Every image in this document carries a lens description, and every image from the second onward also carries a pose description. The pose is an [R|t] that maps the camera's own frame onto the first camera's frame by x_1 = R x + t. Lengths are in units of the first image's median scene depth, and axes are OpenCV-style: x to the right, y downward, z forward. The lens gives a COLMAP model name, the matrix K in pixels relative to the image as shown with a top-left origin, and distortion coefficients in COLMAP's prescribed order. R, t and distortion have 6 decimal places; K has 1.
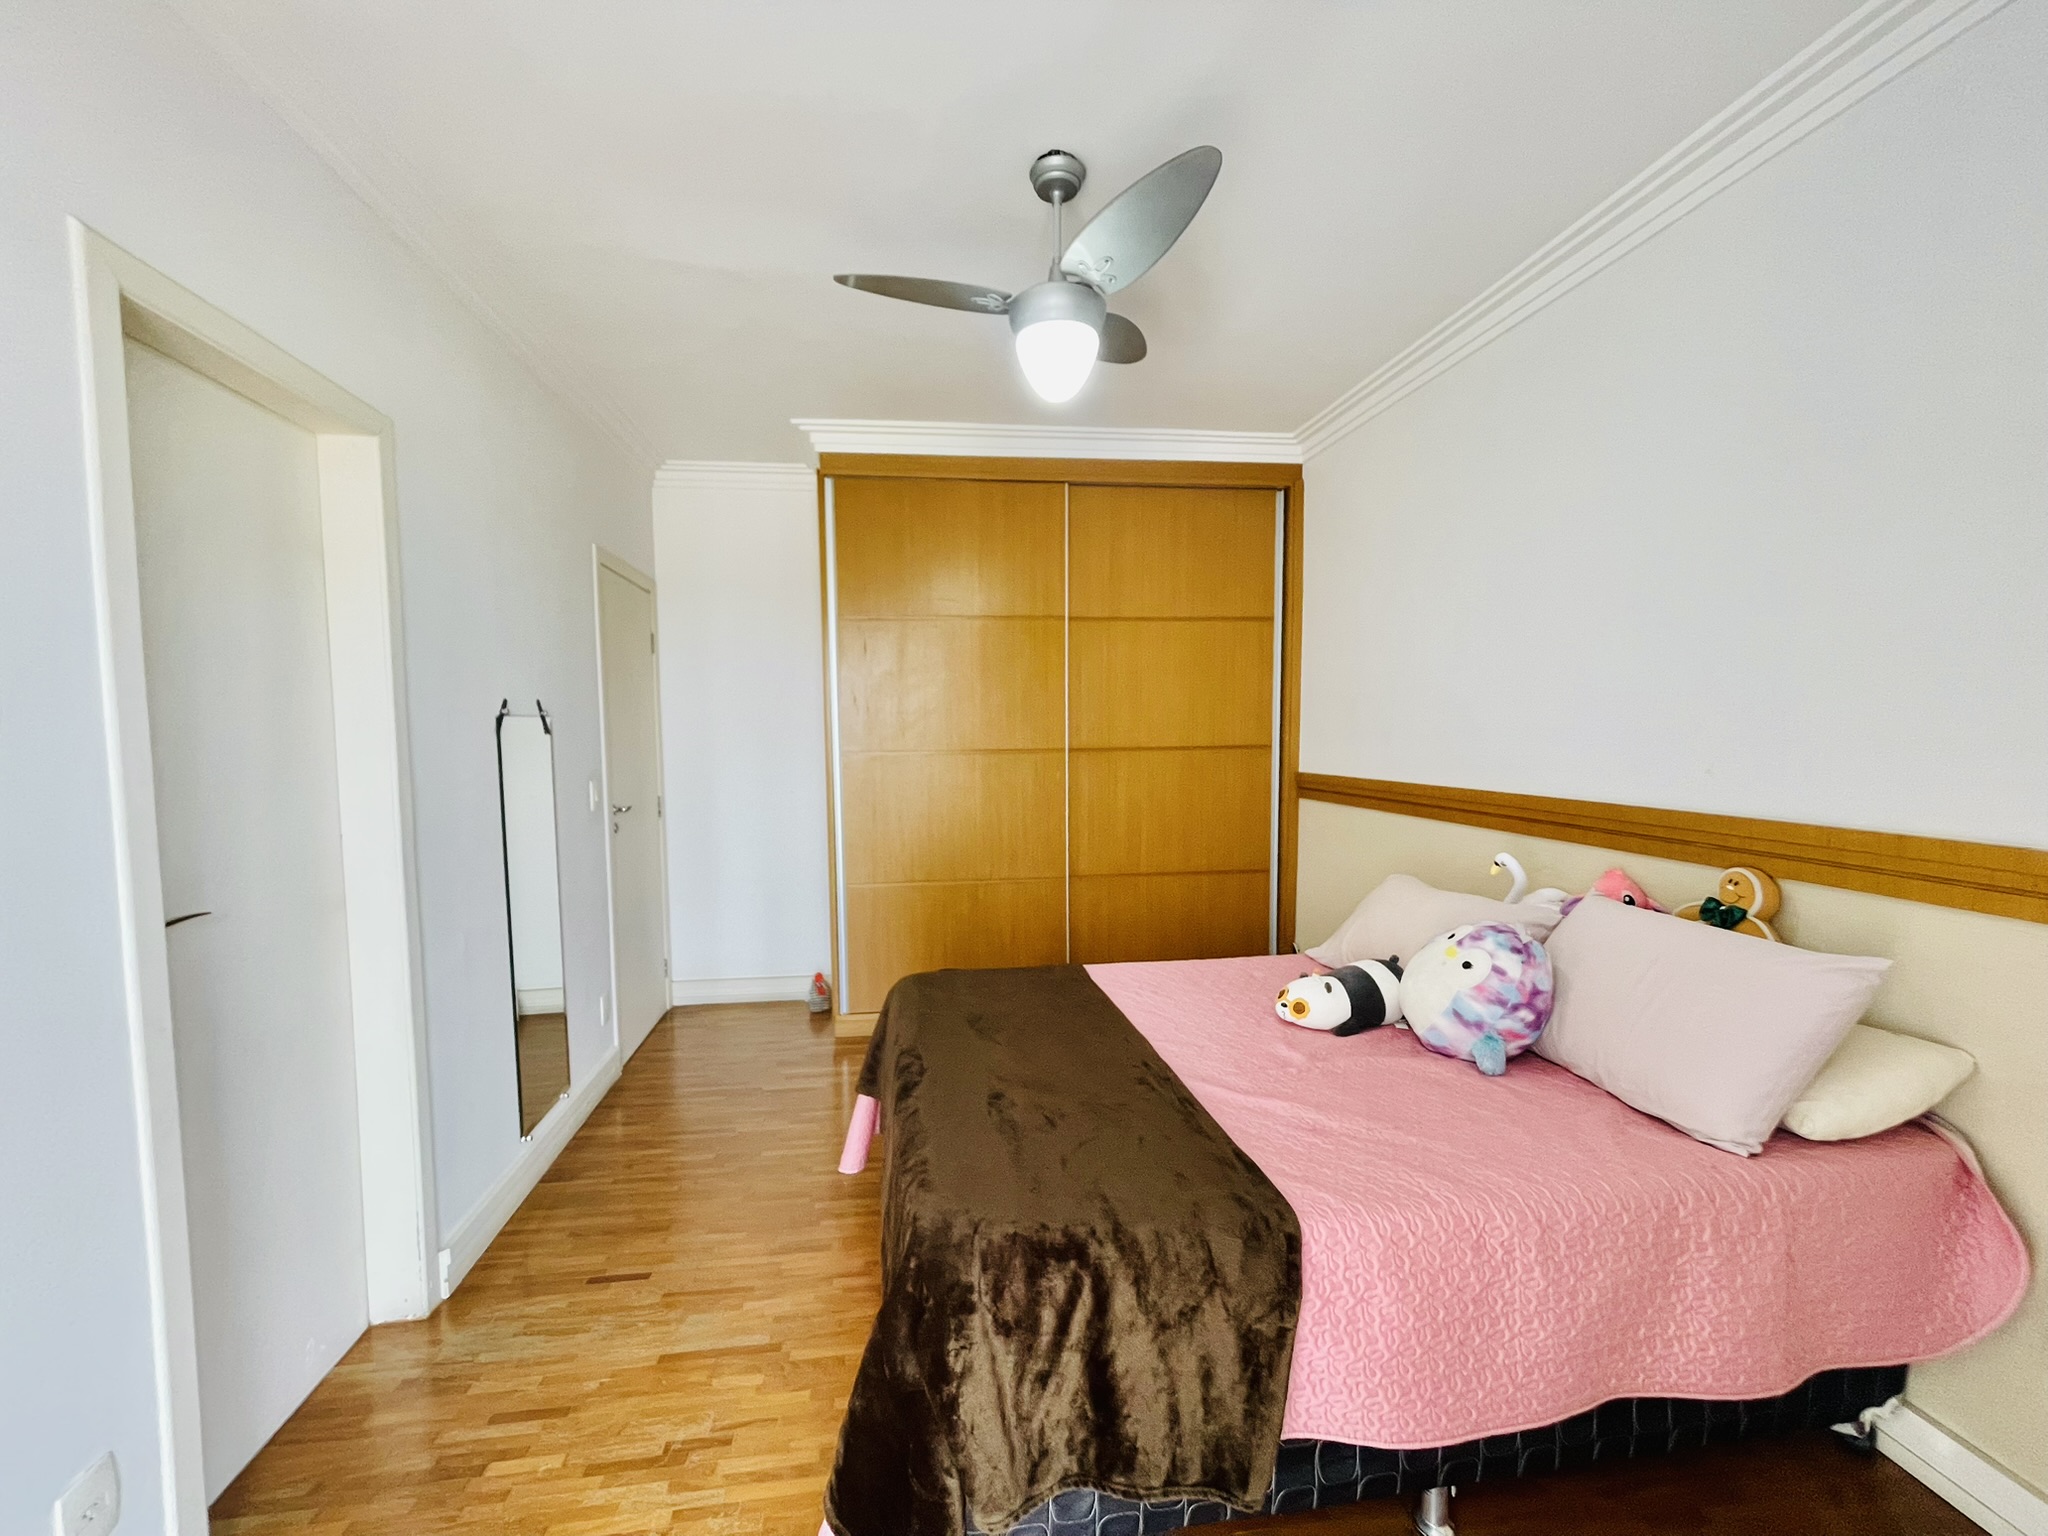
lens RADIAL K [[827.0, 0, 1012.9], [0, 827.0, 776.0], [0, 0, 1]] dist [-0.001364, 0.000177]
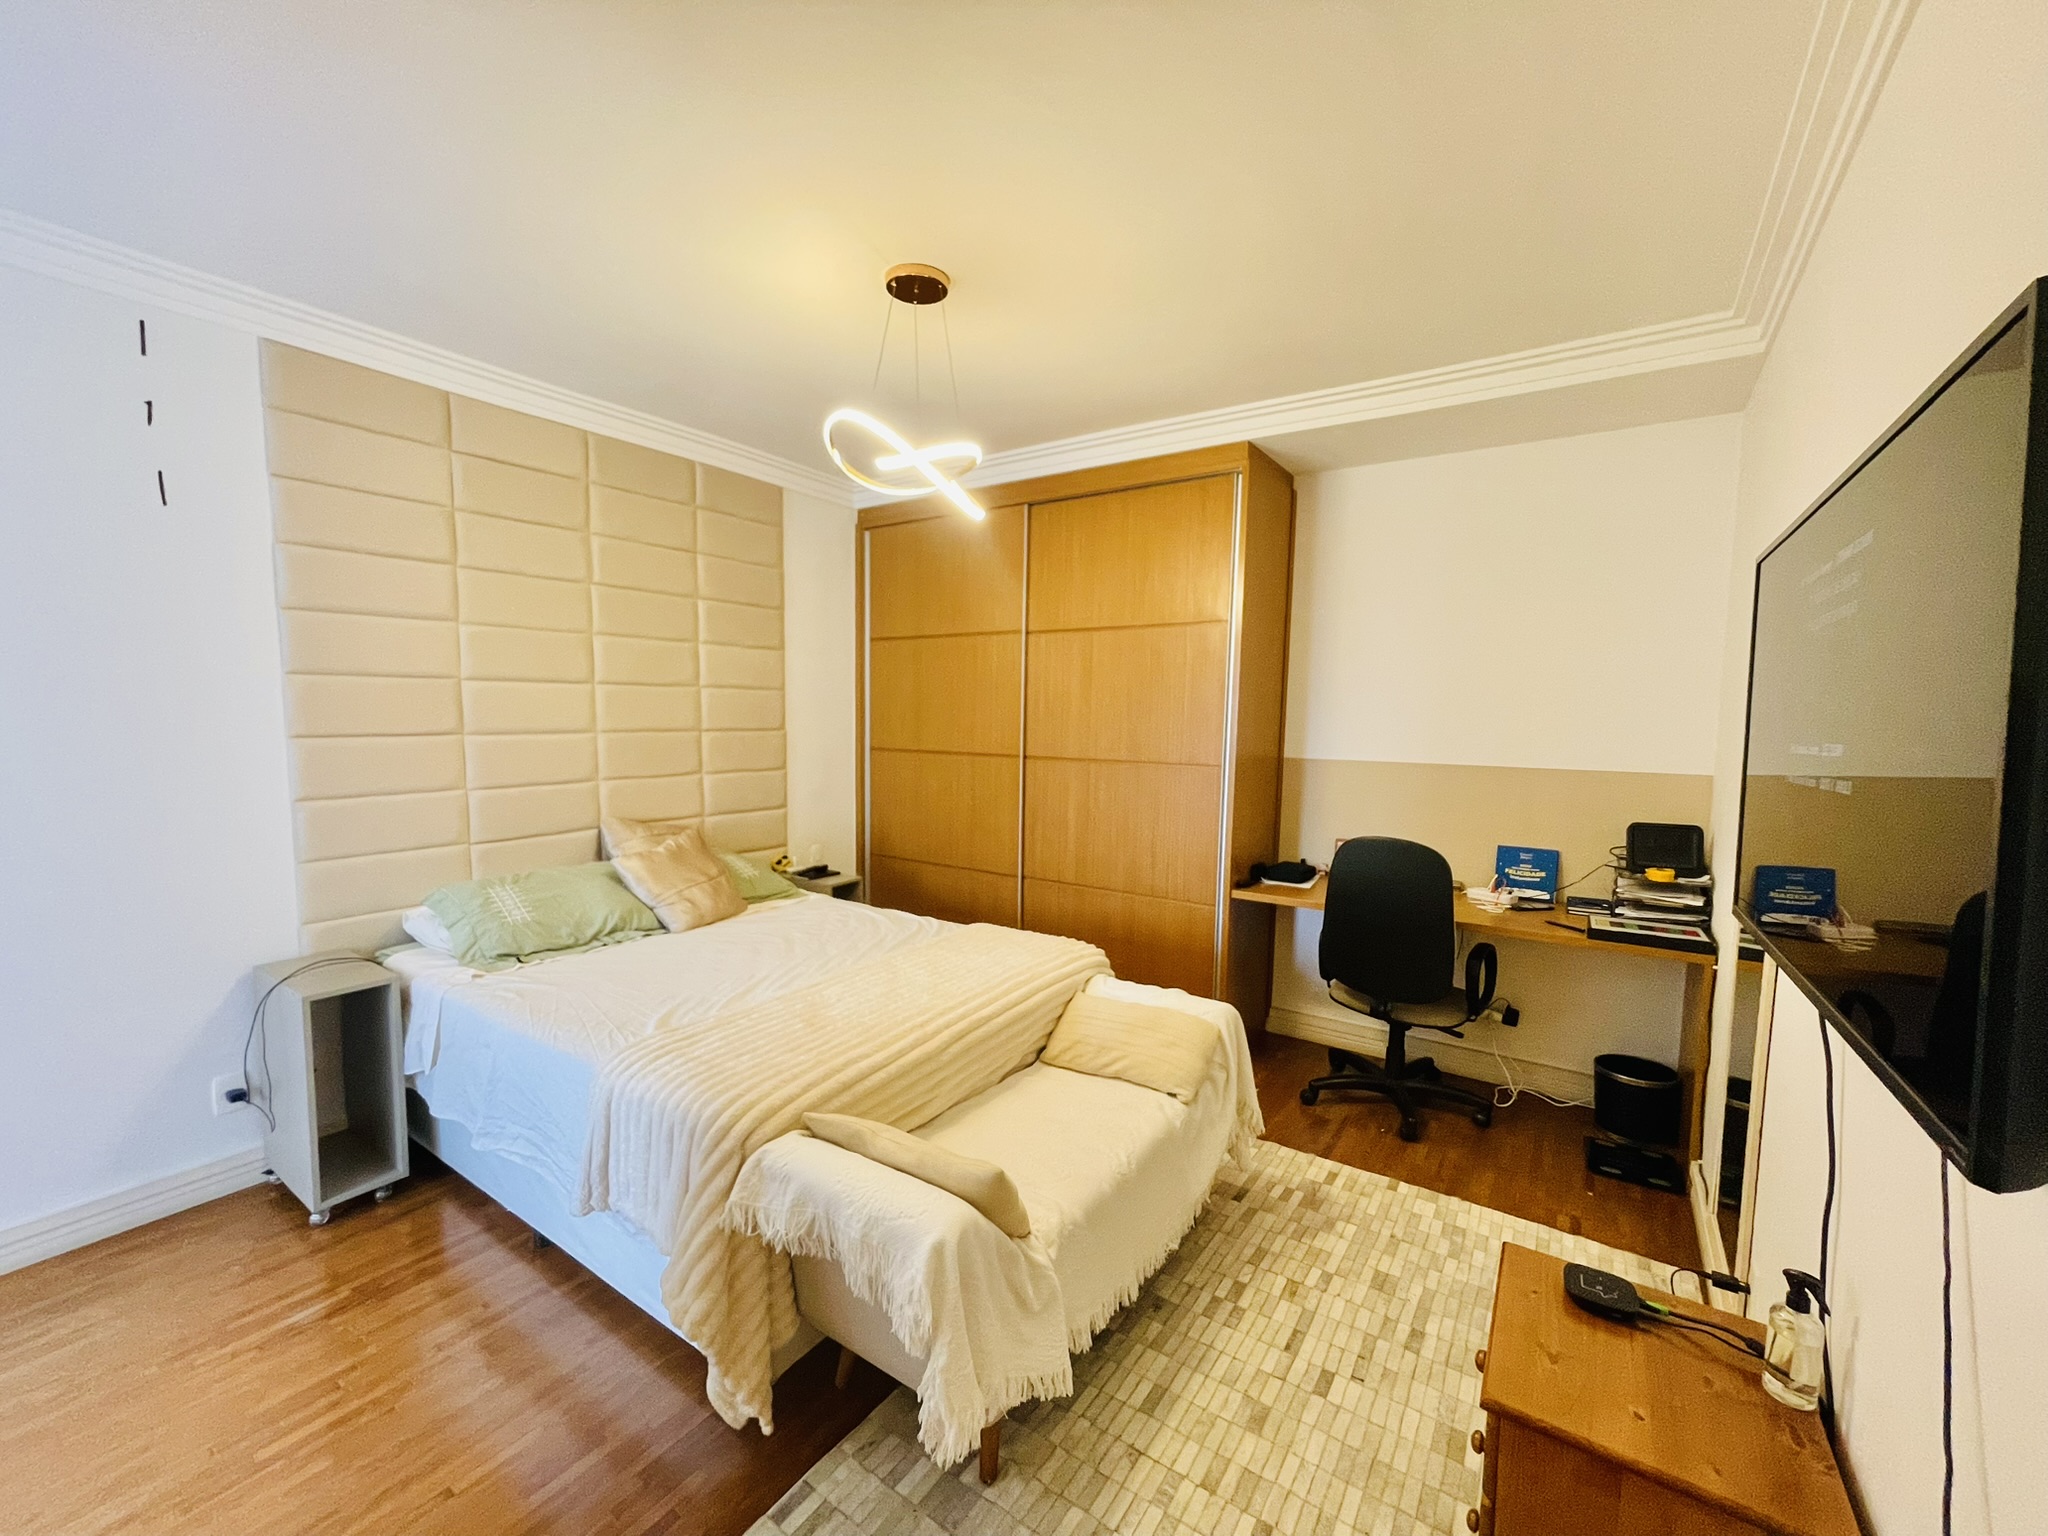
lens RADIAL K [[827.0, 0, 1012.9], [0, 827.0, 776.0], [0, 0, 1]] dist [-0.001364, 0.000177]
pose [[0.714634, 0.074831, -0.695485, 0.778041], [-0.061167, 0.997138, 0.044436, -0.052544], [0.696820, 0.010786, 0.717165, 0.226114]]
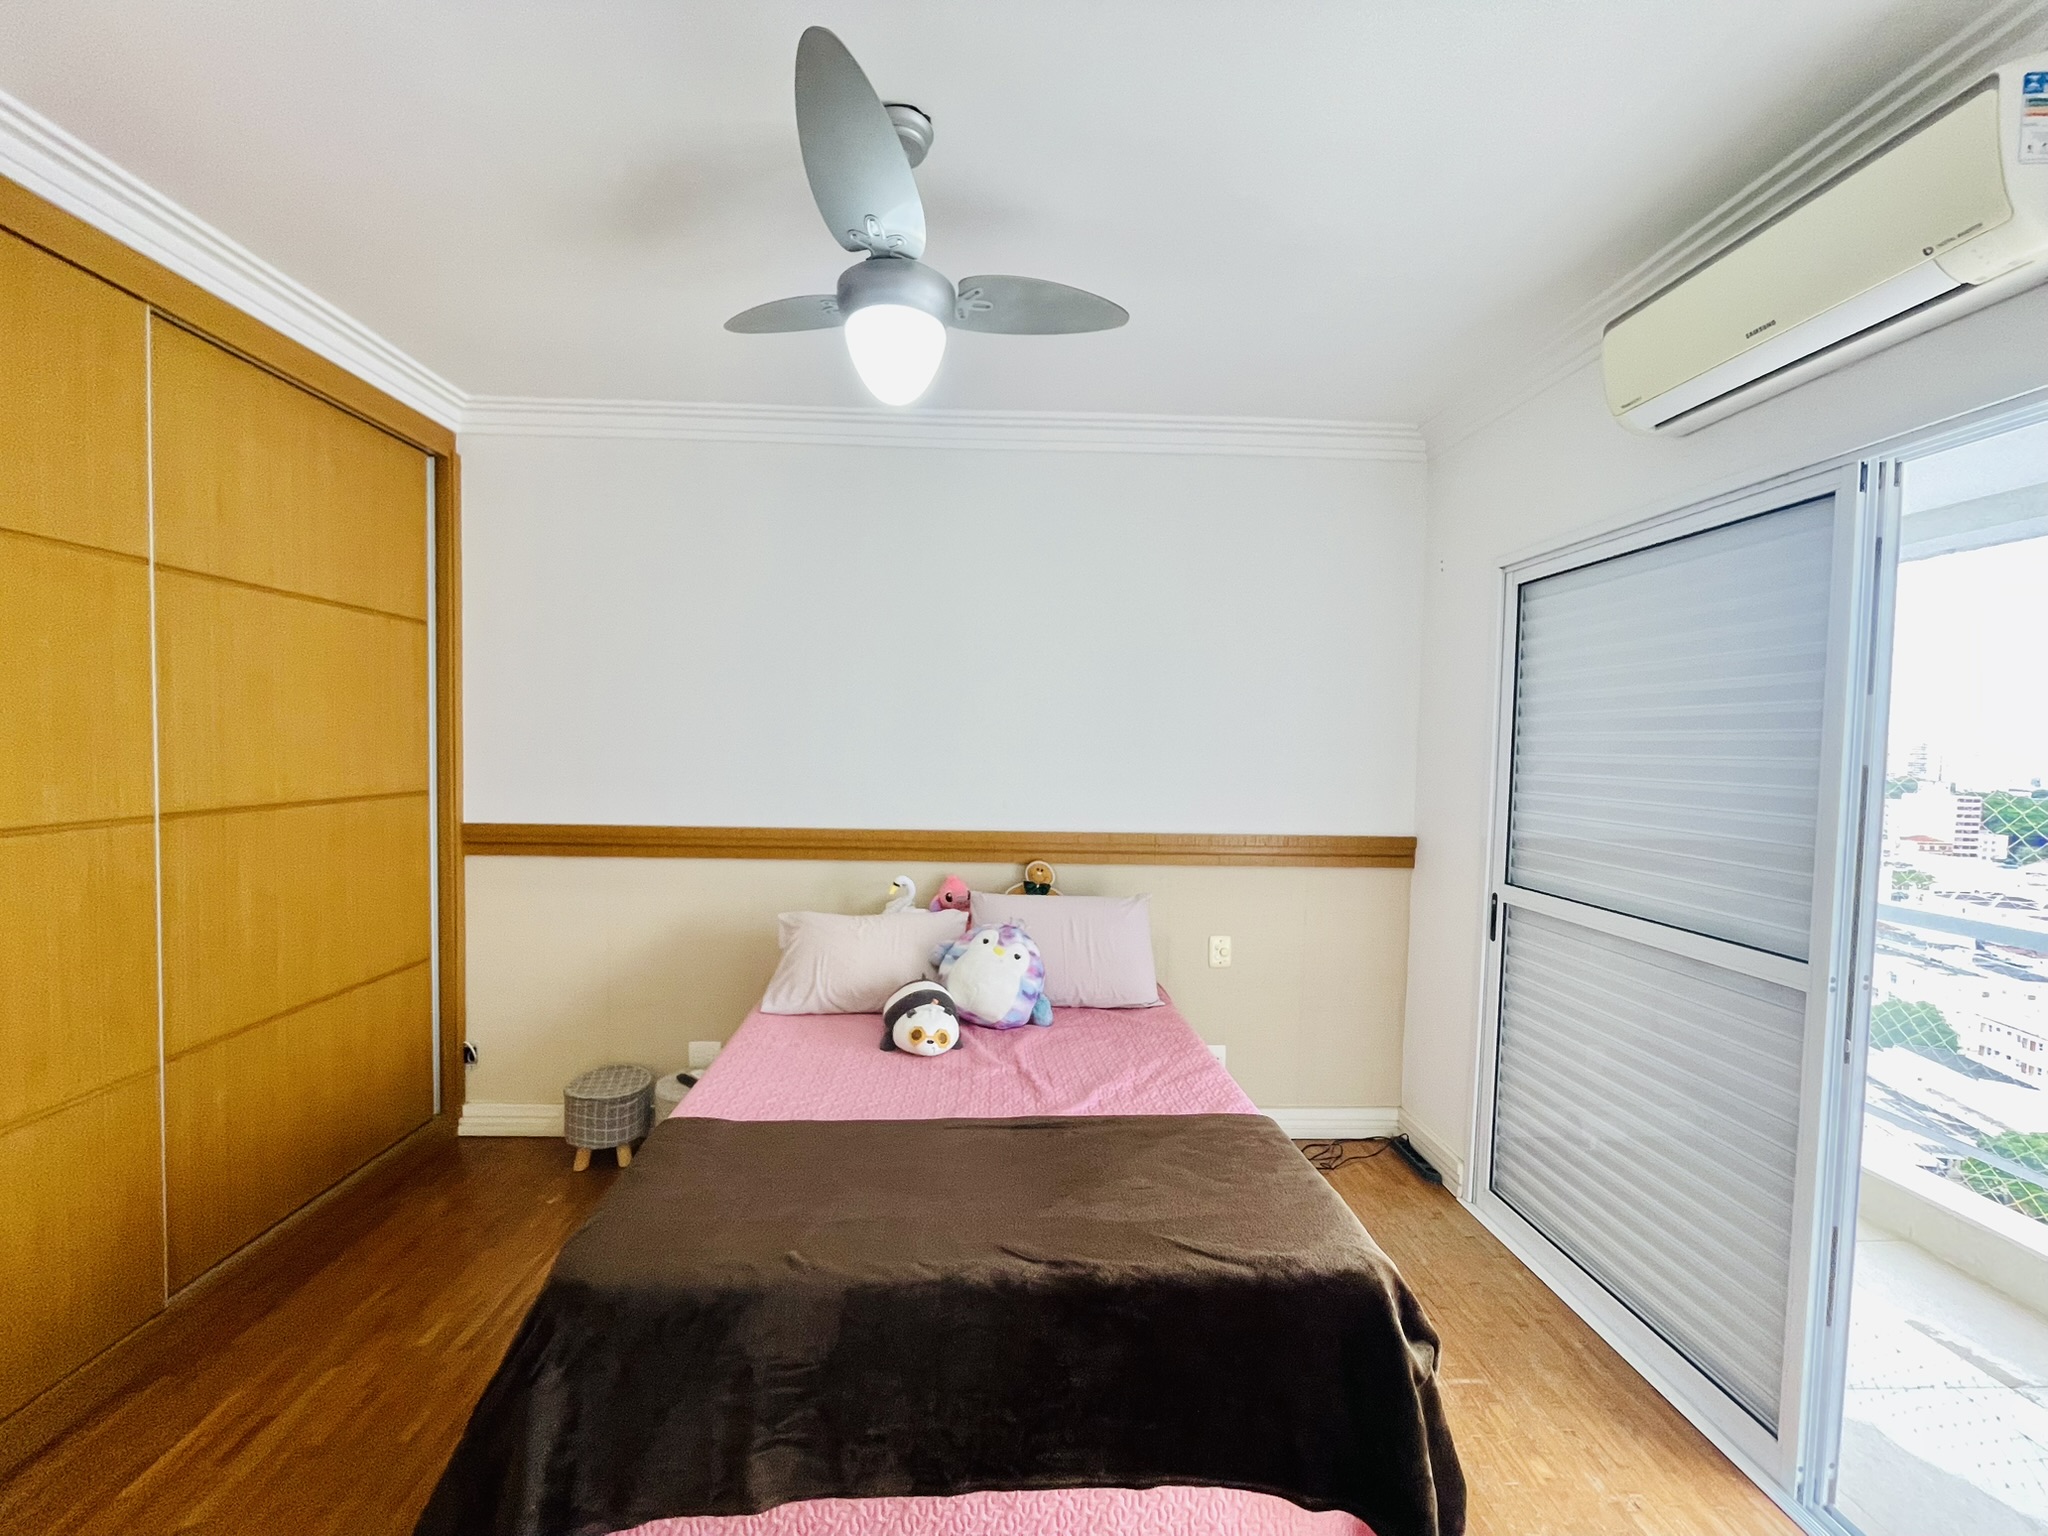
lens RADIAL K [[827.0, 0, 1012.9], [0, 827.0, 776.0], [0, 0, 1]] dist [-0.001364, 0.000177]
pose [[0.110677, -0.024162, 0.993563, -0.394234], [0.036682, 0.999123, 0.020211, -0.048522], [-0.993179, 0.034209, 0.111466, 0.409650]]
